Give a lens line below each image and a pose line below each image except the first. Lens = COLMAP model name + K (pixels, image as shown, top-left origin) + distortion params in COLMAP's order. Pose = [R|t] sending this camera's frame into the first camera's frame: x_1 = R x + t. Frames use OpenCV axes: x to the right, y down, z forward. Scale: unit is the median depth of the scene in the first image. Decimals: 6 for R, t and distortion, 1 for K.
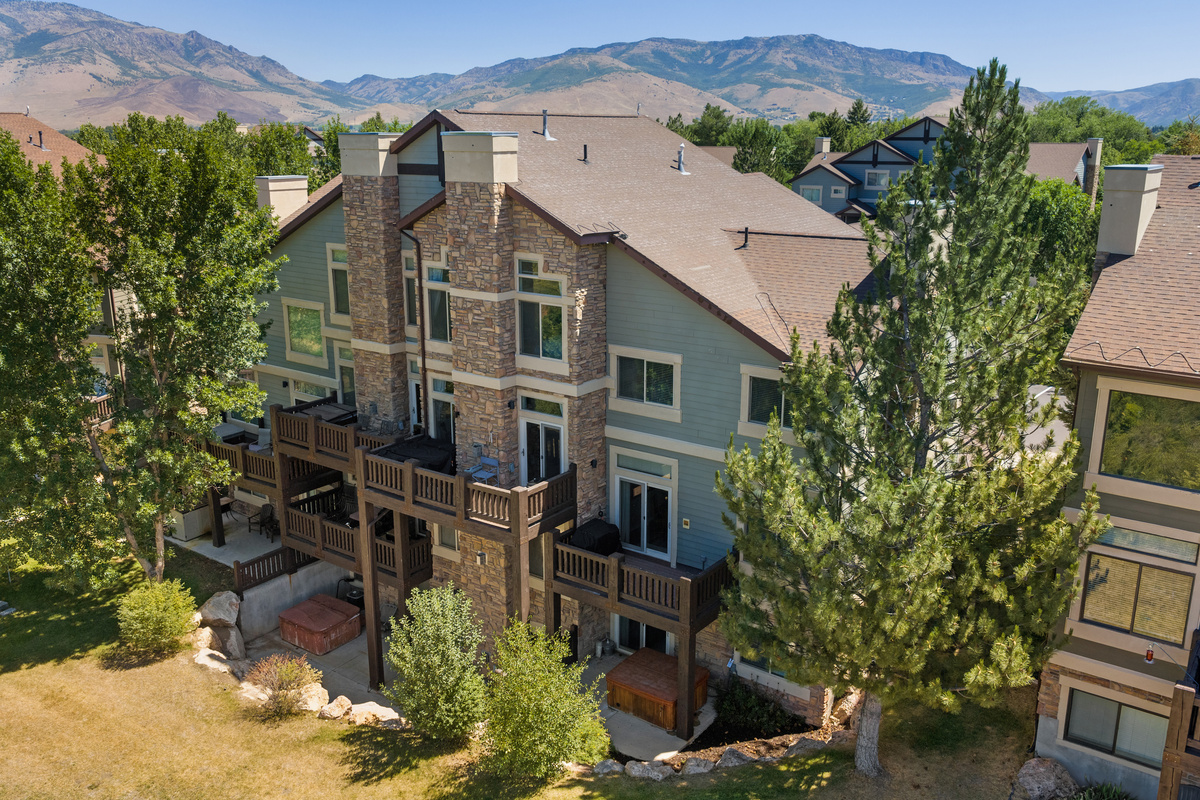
lens RADIAL K [[999.8, 0, 600.0], [0, 999.8, 400.0], [0, 0, 1]] dist [-0.000997, -0.011430]
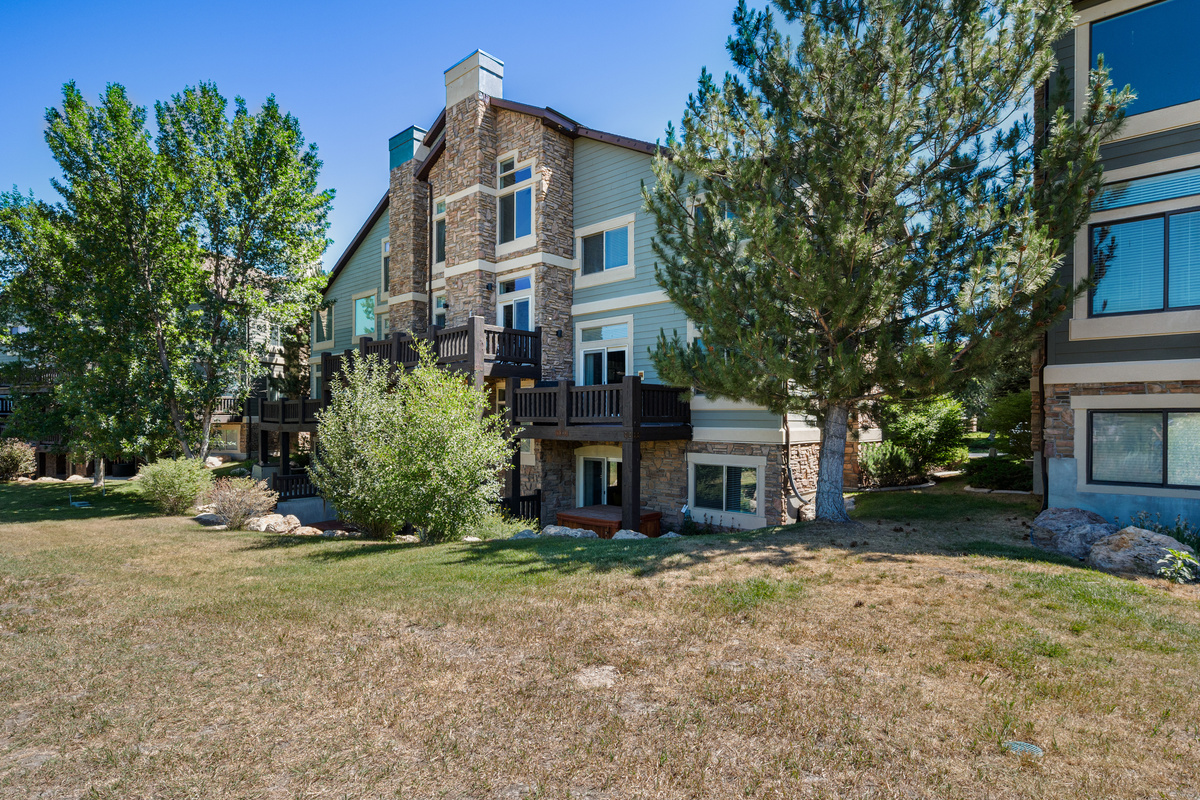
lens RADIAL K [[624.5, 0, 600.0], [0, 624.5, 400.0], [0, 0, 1]] dist [-0.000274, -0.000542]
pose [[0.997106, 0.004427, -0.075894, 0.092315], [-0.023520, 0.967287, -0.252591, 0.311731], [0.072294, 0.253645, 0.964592, 0.370008]]
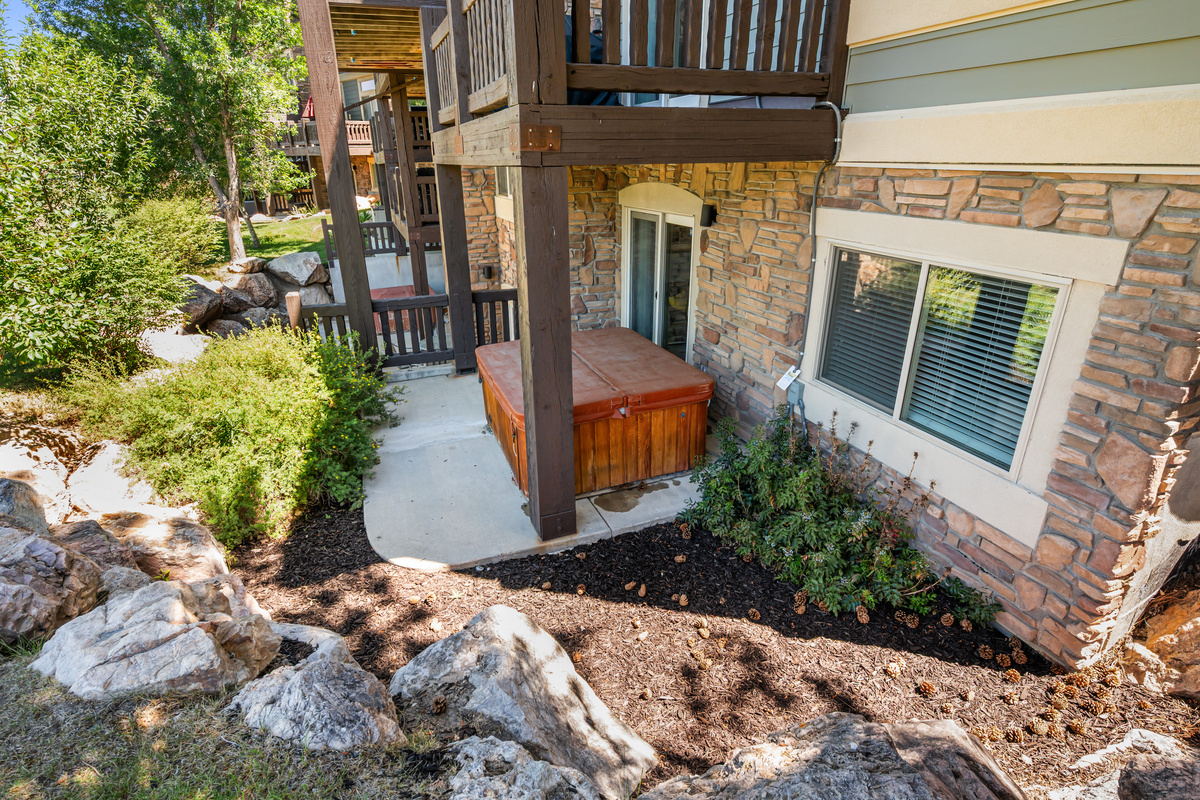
lens RADIAL K [[624.5, 0, 600.0], [0, 624.5, 400.0], [0, 0, 1]] dist [-0.000274, -0.000542]
pose [[0.865508, 0.189901, -0.463502, 0.171222], [-0.124636, 0.977891, 0.167916, 0.239241], [0.485141, -0.087563, 0.870041, 0.774506]]
